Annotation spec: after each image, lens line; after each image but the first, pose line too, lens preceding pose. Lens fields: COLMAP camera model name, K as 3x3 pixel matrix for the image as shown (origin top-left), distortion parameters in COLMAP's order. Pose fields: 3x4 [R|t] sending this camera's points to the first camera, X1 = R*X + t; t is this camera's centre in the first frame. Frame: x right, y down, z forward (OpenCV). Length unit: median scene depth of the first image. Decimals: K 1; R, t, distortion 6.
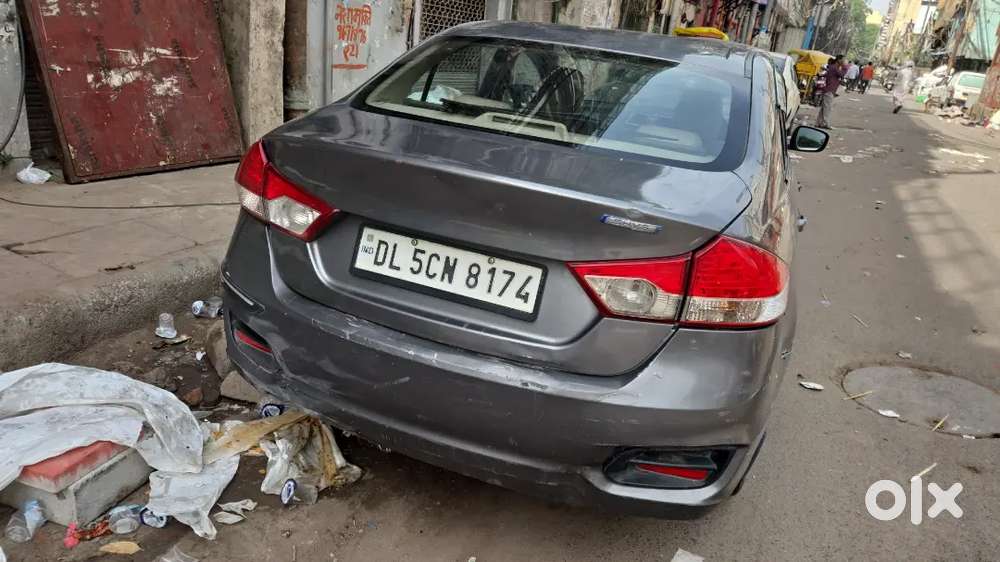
lens RADIAL K [[705.8, 0, 500.0], [0, 705.8, 281.0], [0, 0, 1]] dist [0.078961, -0.084434]
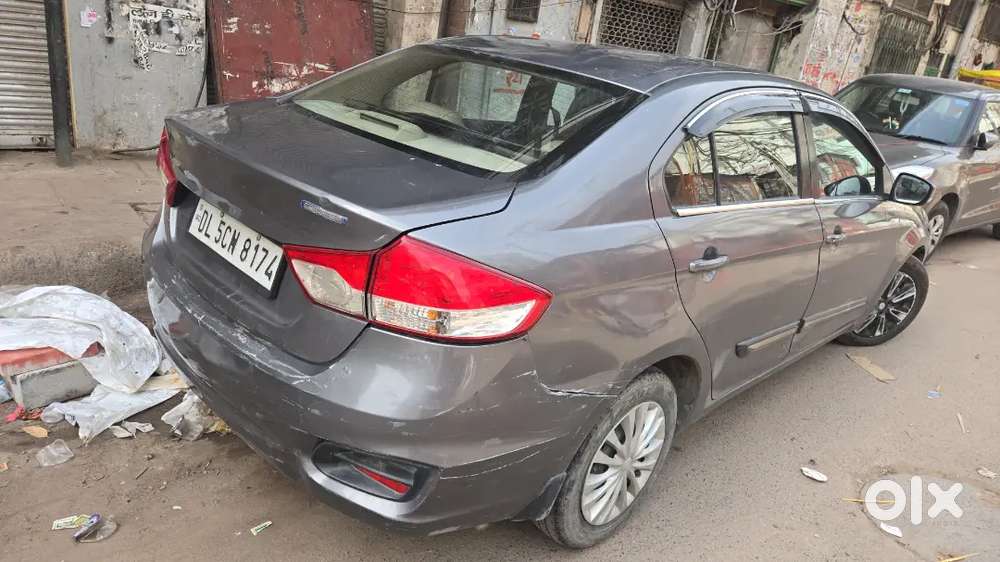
lens RADIAL K [[684.4, 0, 477.5], [0, 684.4, 282.4], [0, 0, 1]] dist [0.031624, -0.003655]
pose [[0.910617, 0.152744, -0.383987, 0.570017], [-0.166683, 0.986006, -0.003067, -0.011765], [0.378145, 0.066797, 0.923333, 0.143161]]
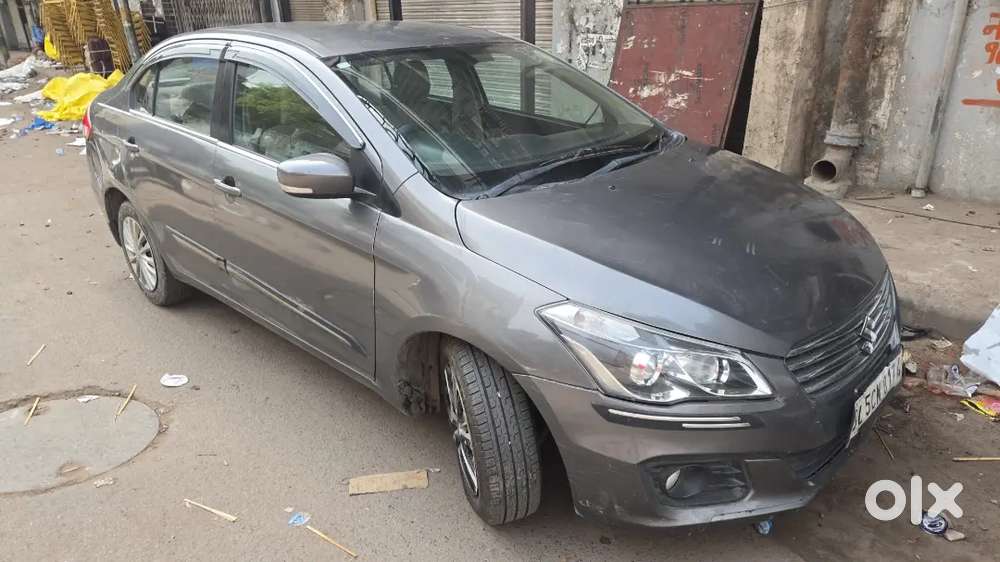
lens RADIAL K [[654.2, 0, 482.2], [0, 654.2, 280.8], [0, 0, 1]] dist [0.058937, -0.068745]
pose [[-0.403676, 0.244544, -0.881614, 1.683090], [-0.330380, 0.859631, 0.389722, -0.738455], [0.853167, 0.448589, -0.266220, 2.531225]]
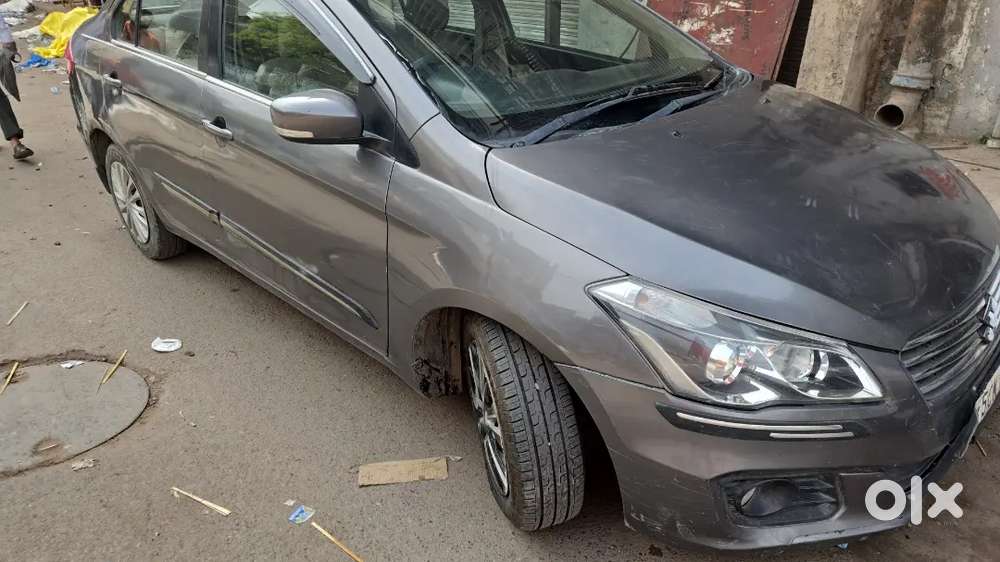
lens RADIAL K [[657.6, 0, 478.6], [0, 657.6, 283.2], [0, 0, 1]] dist [0.067570, -0.066127]
pose [[-0.425651, 0.309958, -0.850146, 1.553988], [-0.332202, 0.820376, 0.465431, -0.686866], [0.841703, 0.480531, -0.246225, 2.456694]]
